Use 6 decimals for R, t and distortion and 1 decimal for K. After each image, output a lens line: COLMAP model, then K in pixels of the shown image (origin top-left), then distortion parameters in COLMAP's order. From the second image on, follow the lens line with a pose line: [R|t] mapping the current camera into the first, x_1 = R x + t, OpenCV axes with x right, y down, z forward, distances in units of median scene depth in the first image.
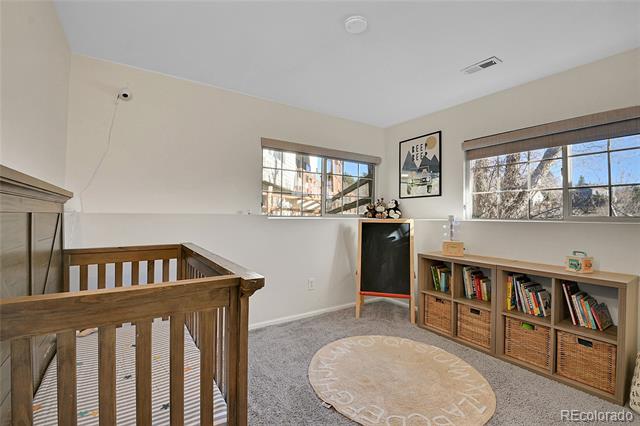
lens RADIAL K [[282.0, 0, 319.6], [0, 282.0, 210.2], [0, 0, 1]] dist [-0.016115, -0.013239]
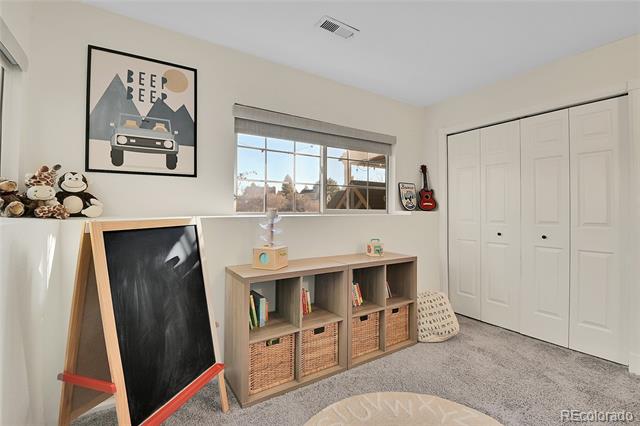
lens RADIAL K [[282.0, 0, 319.6], [0, 282.0, 210.2], [0, 0, 1]] dist [-0.016115, -0.013239]
pose [[0.003901, -0.002976, 0.999988, -0.171520], [-0.015722, 0.999872, 0.003037, 0.014504], [-0.999869, -0.015733, 0.003854, 0.727482]]
